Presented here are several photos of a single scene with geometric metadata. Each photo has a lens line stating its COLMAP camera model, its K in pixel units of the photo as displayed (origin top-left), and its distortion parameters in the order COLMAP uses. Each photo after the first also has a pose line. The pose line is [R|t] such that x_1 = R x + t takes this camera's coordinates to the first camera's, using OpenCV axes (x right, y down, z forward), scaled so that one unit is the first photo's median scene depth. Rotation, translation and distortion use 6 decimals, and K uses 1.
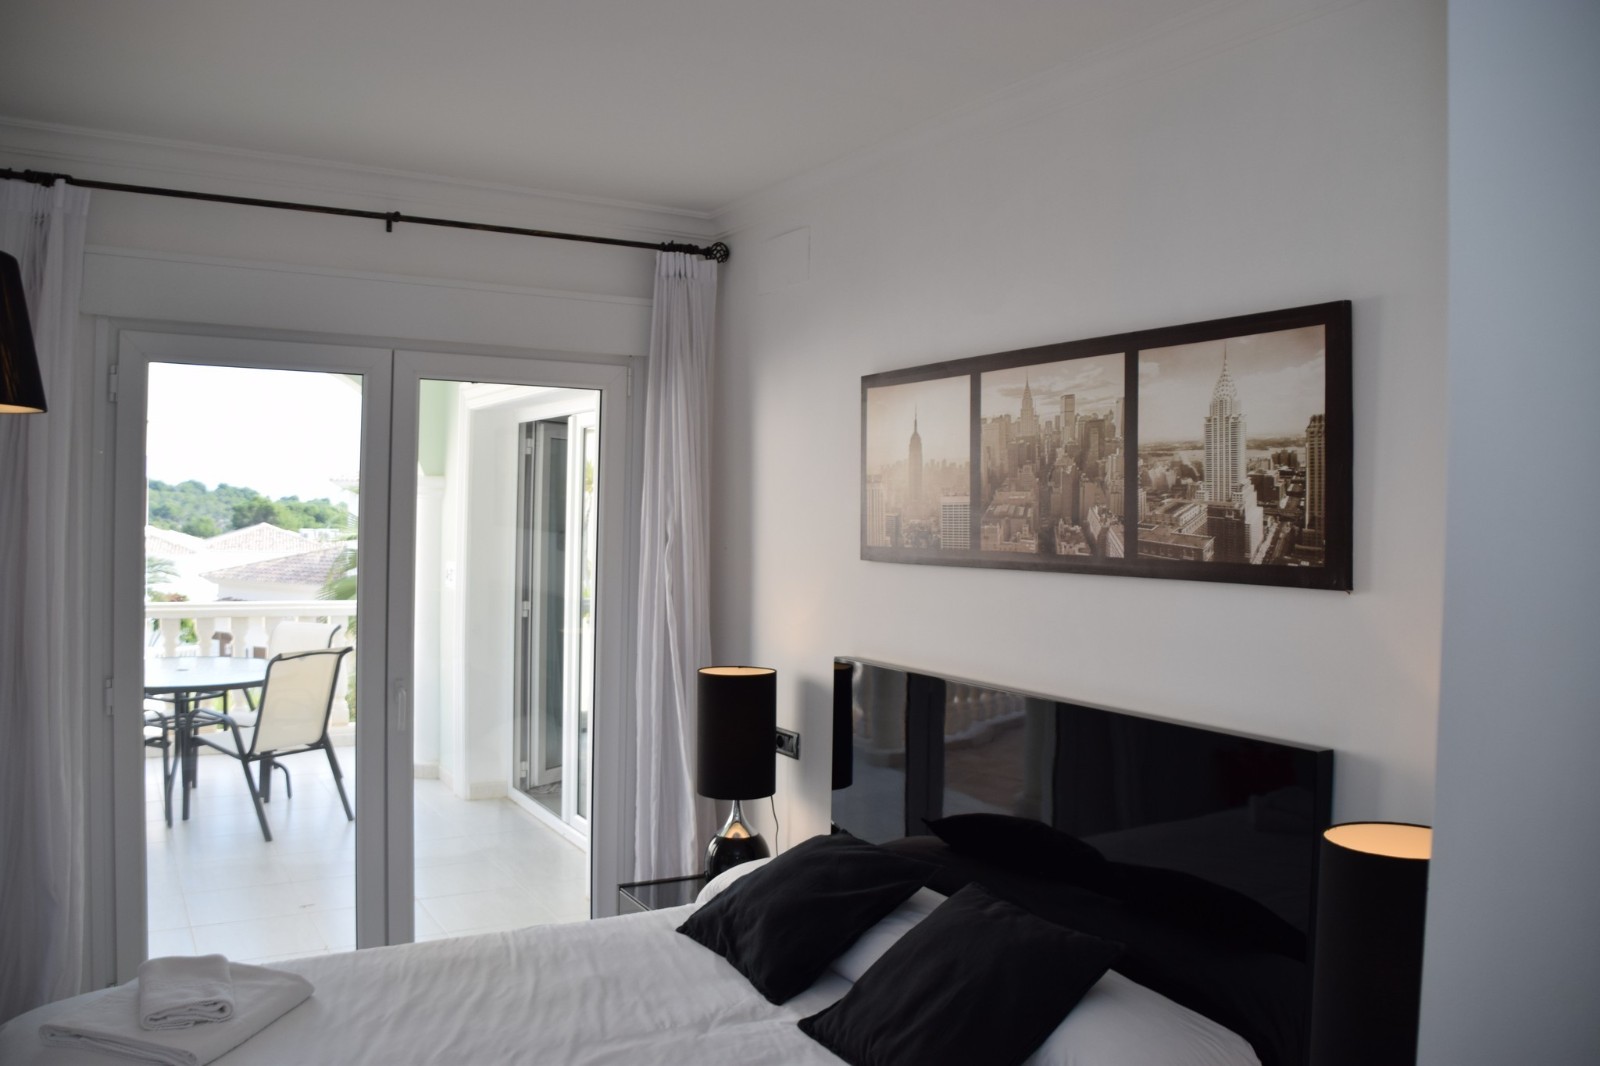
lens RADIAL K [[1268.4, 0, 800.4], [0, 1268.4, 524.4], [0, 0, 1]] dist [-0.143531, 0.084206]
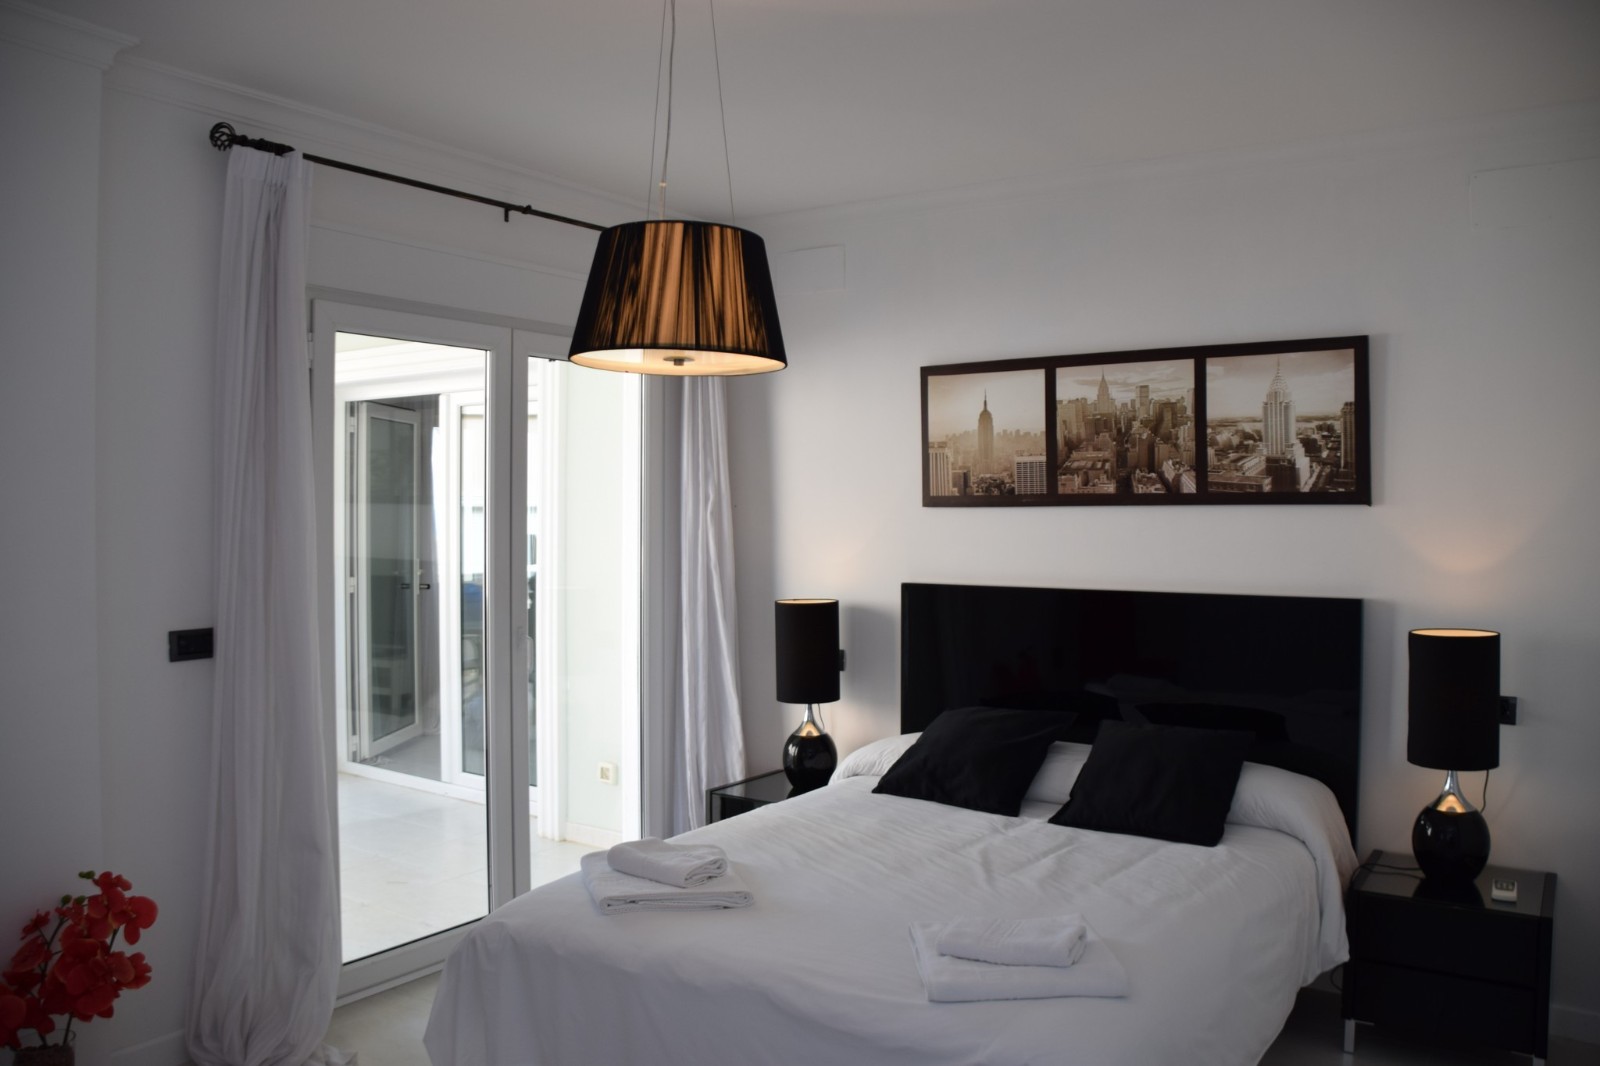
lens RADIAL K [[1268.4, 0, 799.5], [0, 1268.4, 538.7], [0, 0, 1]] dist [-0.143531, 0.084206]
pose [[0.895020, -0.032914, 0.444811, -0.820291], [0.023892, 0.999380, 0.025875, 0.030021], [-0.445386, -0.012531, 0.895251, -0.146911]]
